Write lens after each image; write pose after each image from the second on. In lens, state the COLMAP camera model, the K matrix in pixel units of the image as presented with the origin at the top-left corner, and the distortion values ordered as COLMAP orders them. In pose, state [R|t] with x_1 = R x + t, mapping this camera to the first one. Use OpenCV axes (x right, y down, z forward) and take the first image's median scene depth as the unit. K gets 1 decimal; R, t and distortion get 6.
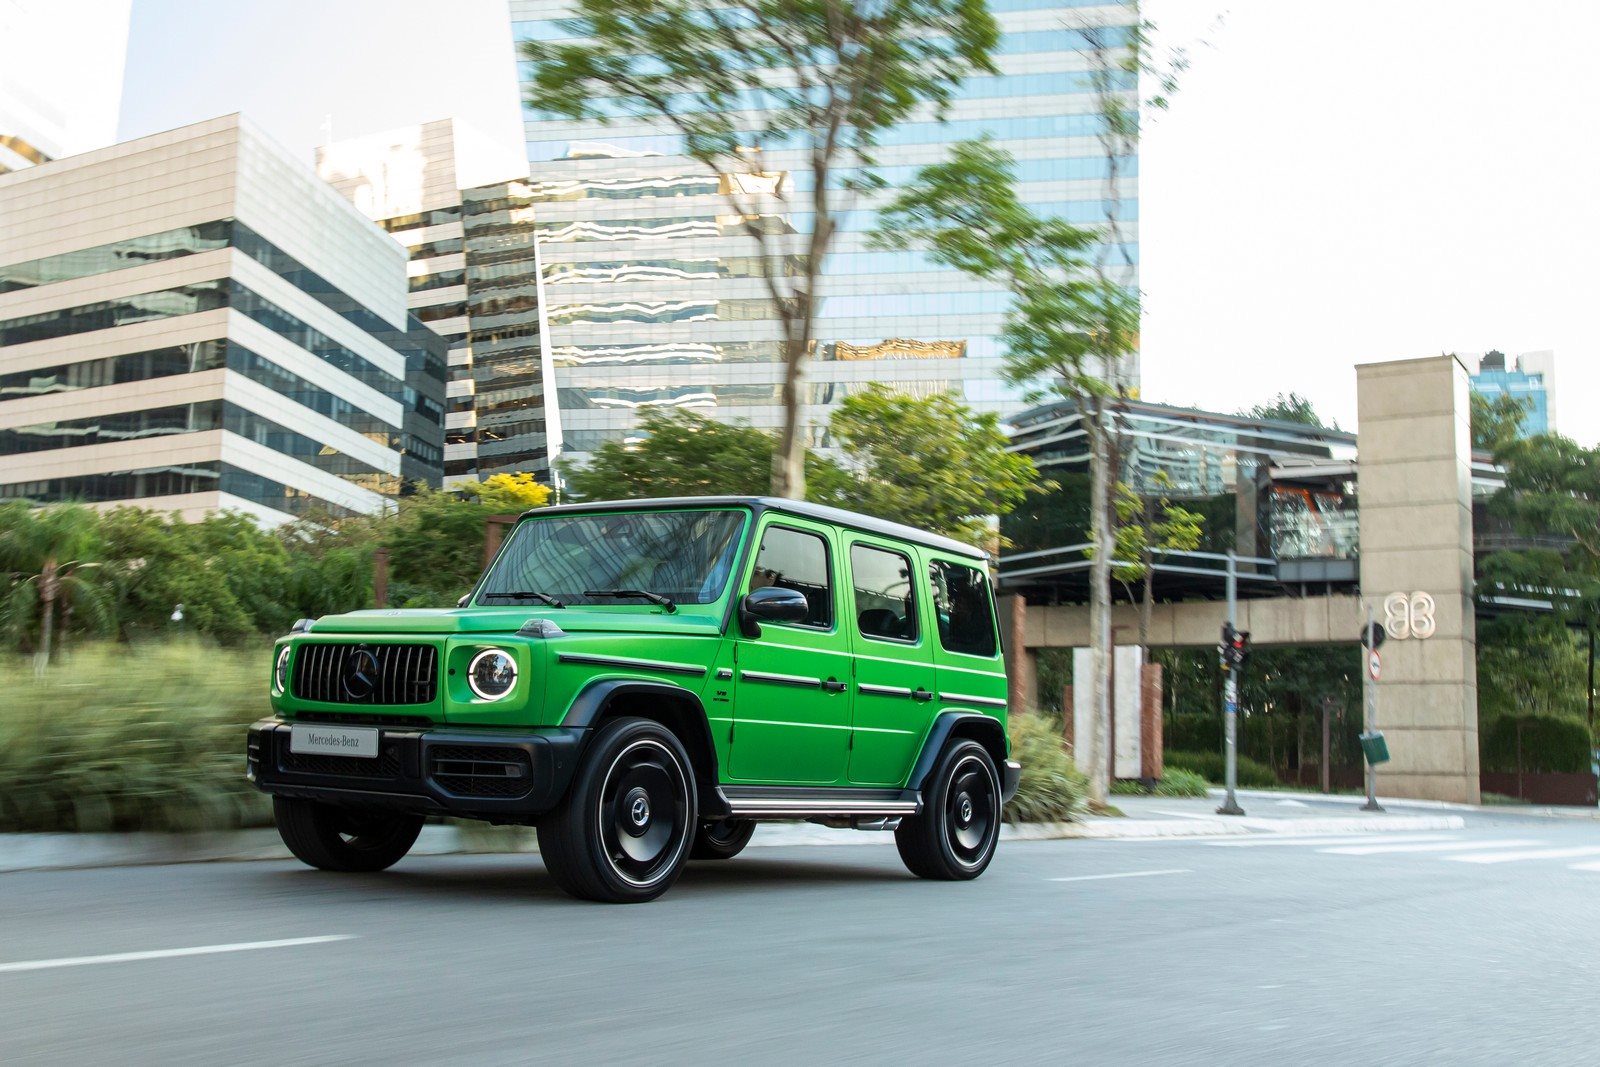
lens RADIAL K [[1793.1, 0, 750.7], [0, 1793.1, 579.8], [0, 0, 1]] dist [-0.000835, -0.002623]
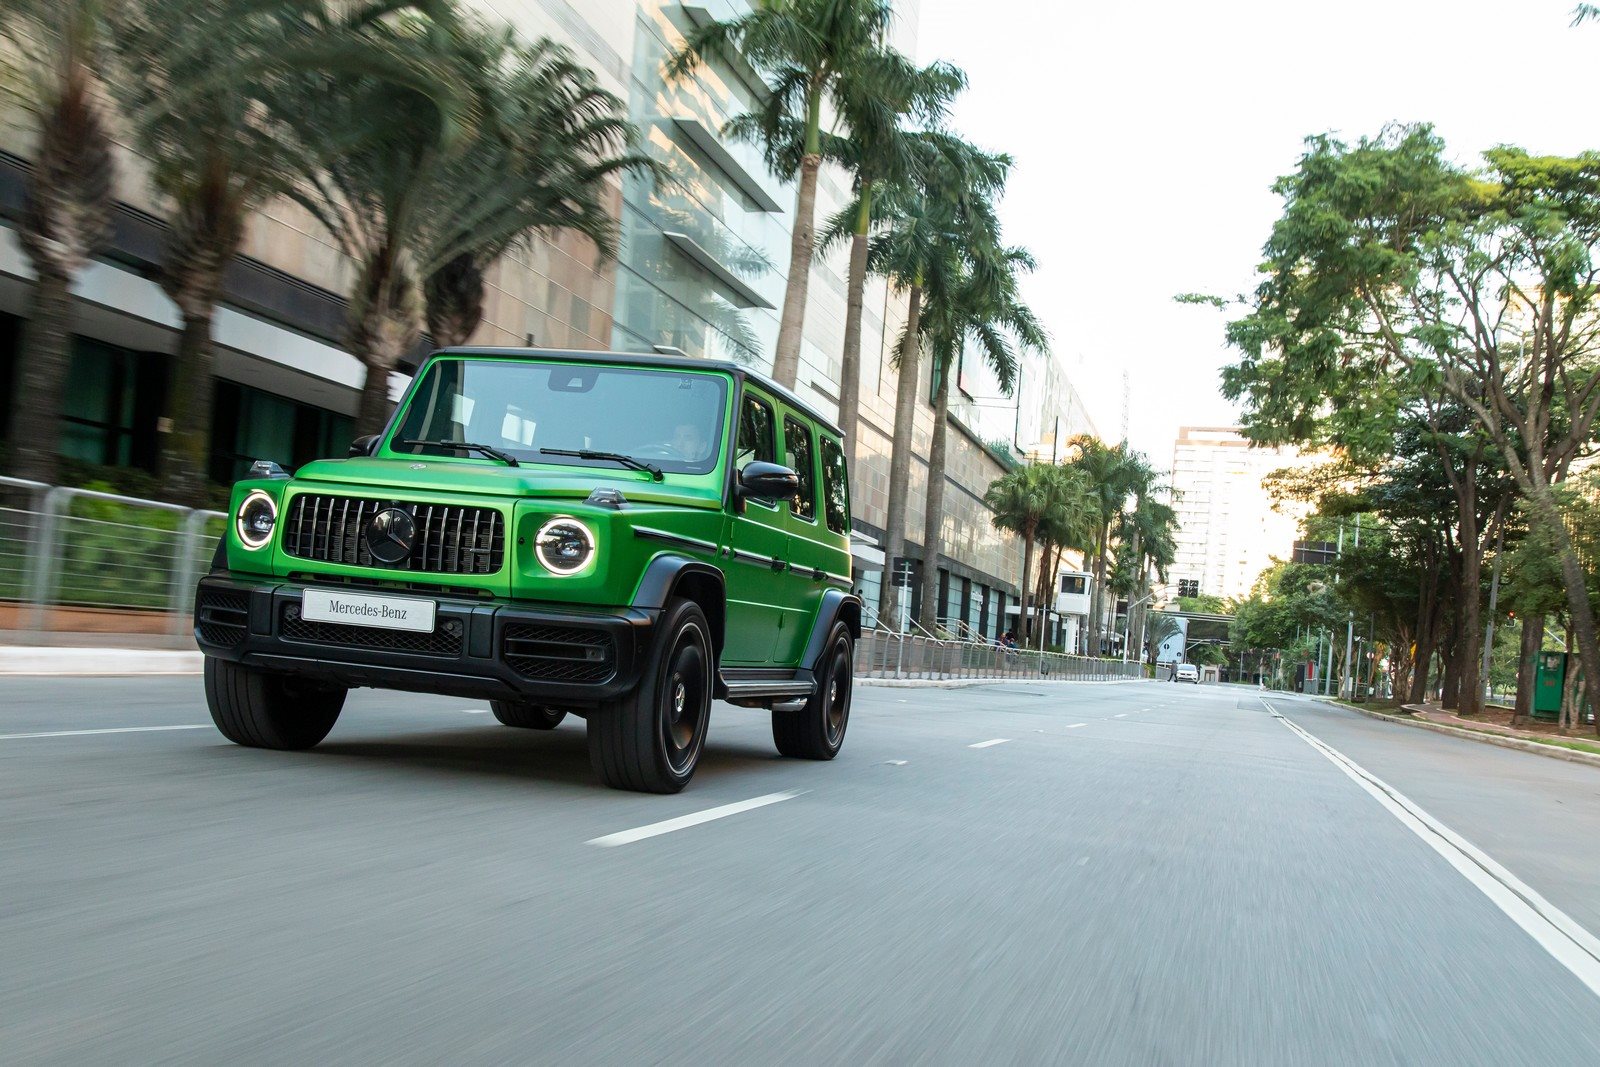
lens RADIAL K [[1793.1, 0, 750.7], [0, 1793.1, 579.8], [0, 0, 1]] dist [-0.000835, -0.002623]
pose [[0.937110, 0.049140, 0.345558, -0.360743], [-0.080883, 0.993664, 0.078042, -0.008141], [-0.339533, -0.101084, 0.935147, 0.122726]]
